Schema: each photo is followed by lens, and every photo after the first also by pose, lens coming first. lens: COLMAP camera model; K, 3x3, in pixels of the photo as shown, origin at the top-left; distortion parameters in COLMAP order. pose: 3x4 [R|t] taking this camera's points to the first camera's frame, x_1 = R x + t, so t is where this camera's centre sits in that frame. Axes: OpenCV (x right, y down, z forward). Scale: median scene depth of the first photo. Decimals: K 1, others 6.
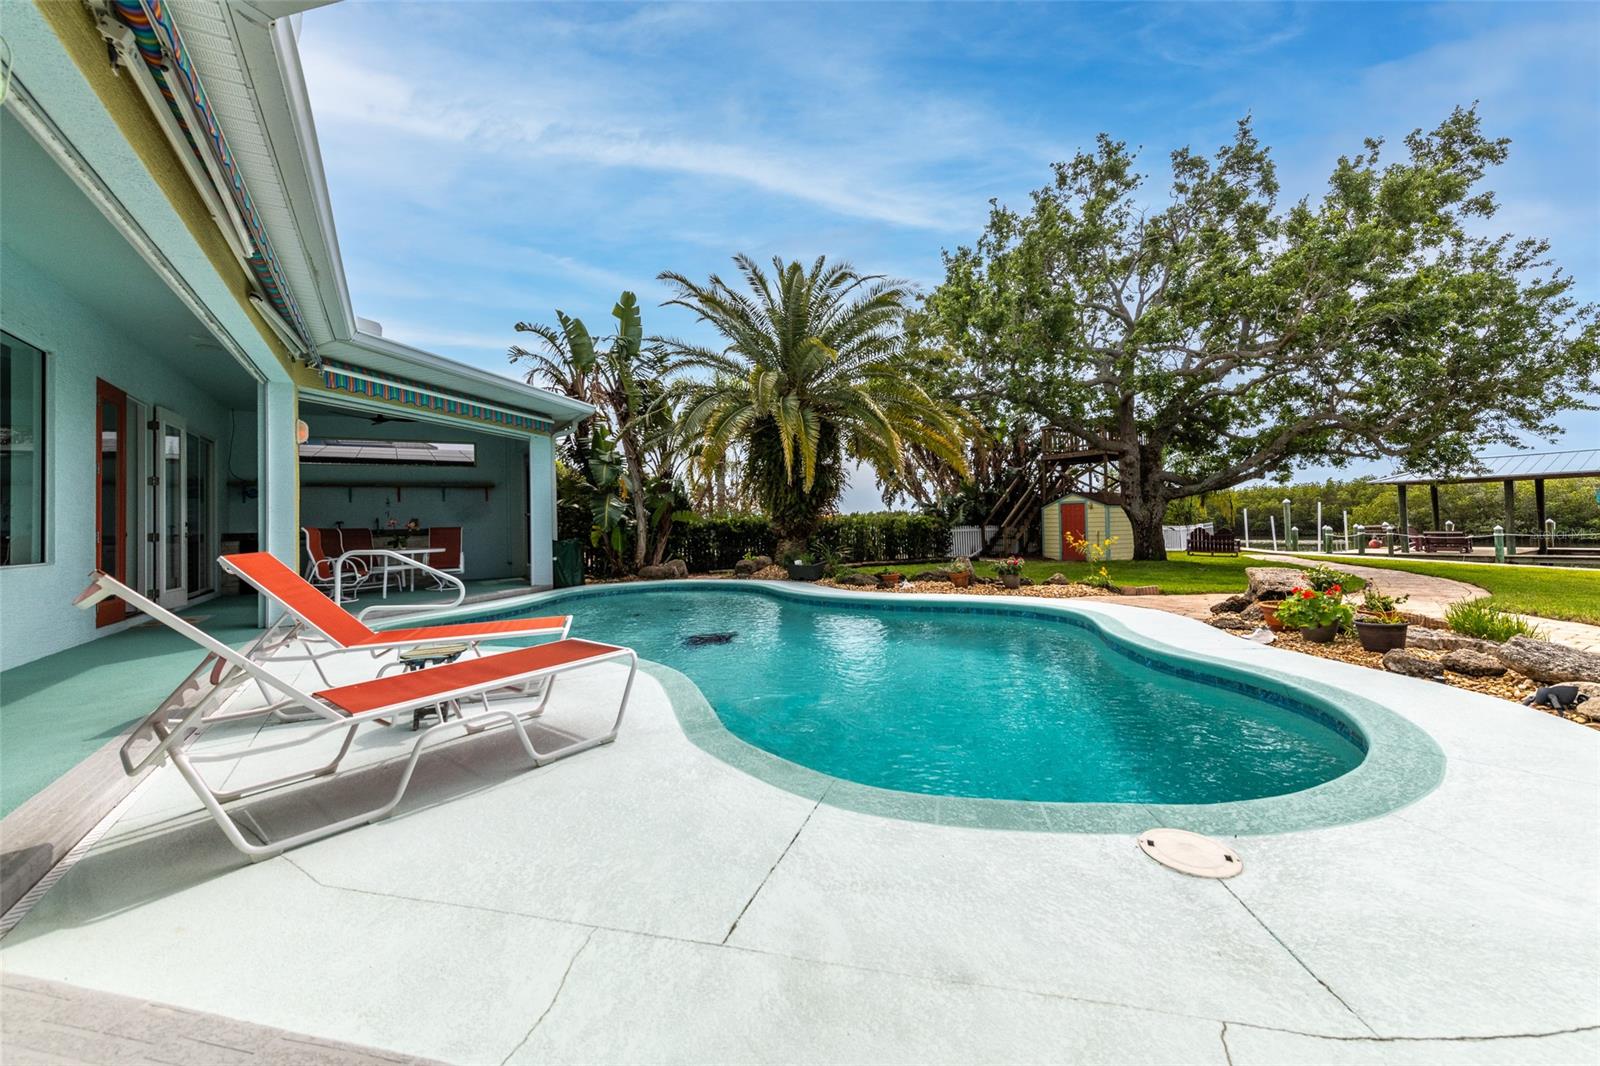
lens RADIAL K [[625.4, 0, 783.3], [0, 625.4, 511.6], [0, 0, 1]] dist [0.019294, 0.000321]
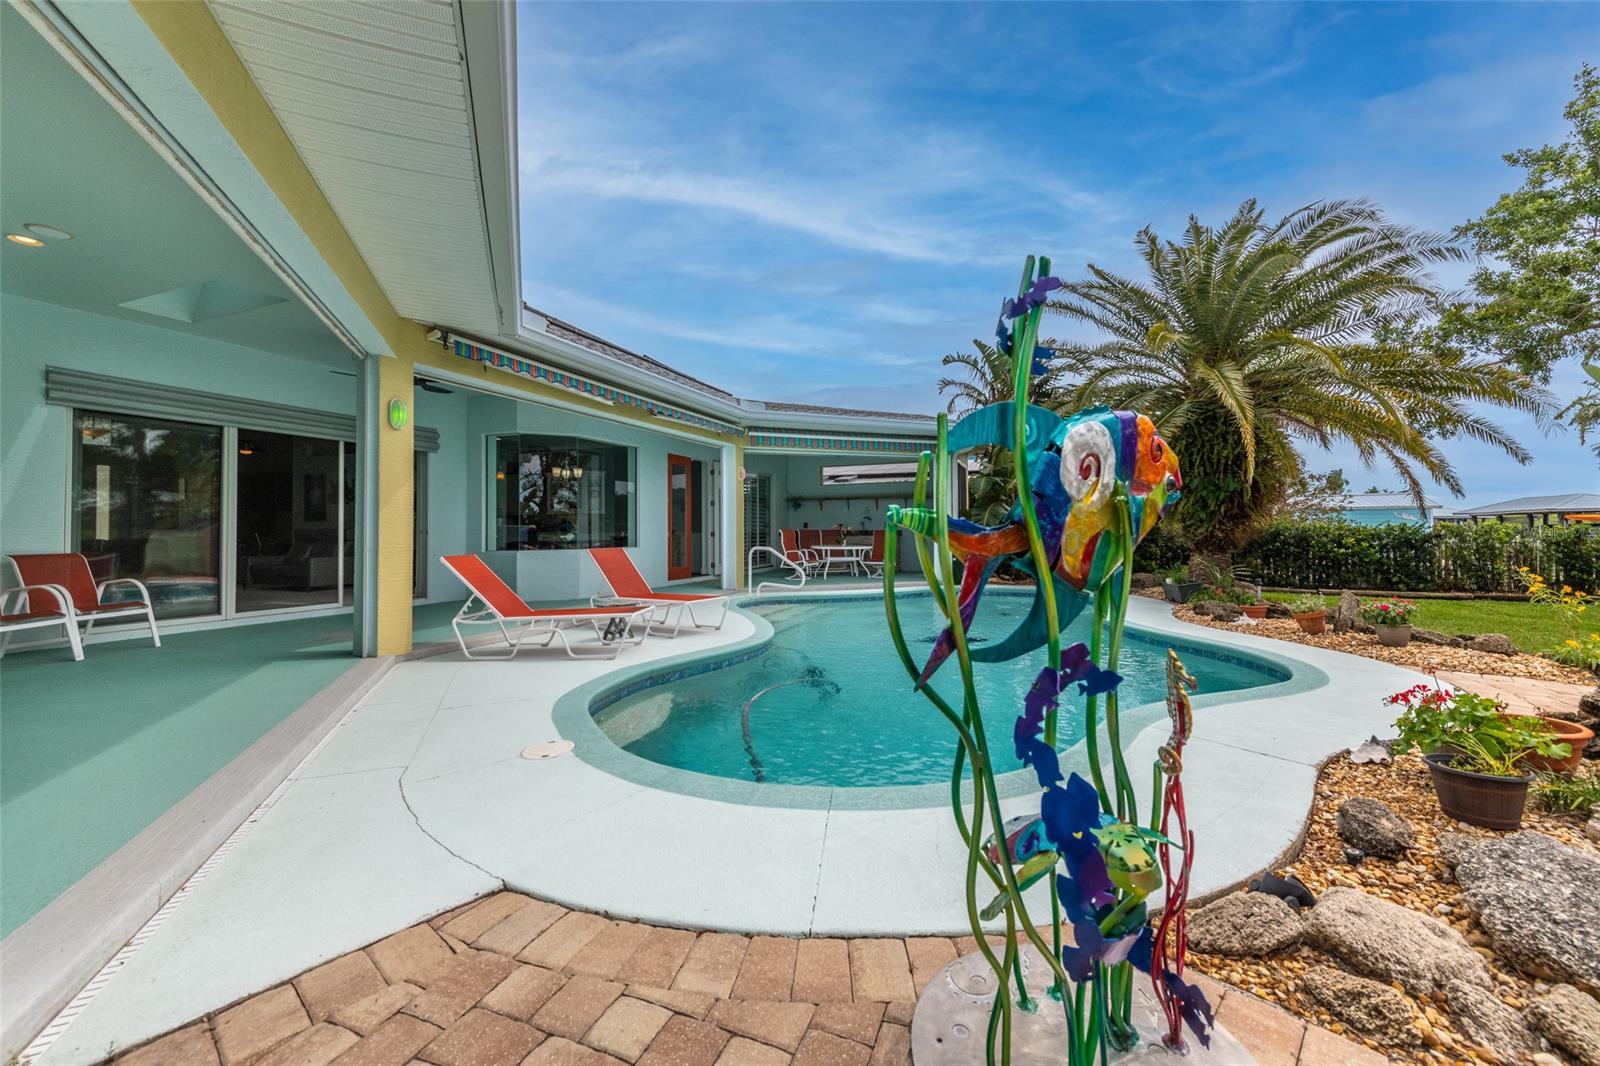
lens RADIAL K [[625.4, 0, 808.2], [0, 625.4, 525.1], [0, 0, 1]] dist [0.019294, 0.000321]
pose [[0.603857, 0.014848, -0.796954, 0.558997], [0.007920, 0.999665, 0.024626, -0.026909], [0.797053, -0.021182, 0.603537, 0.123235]]
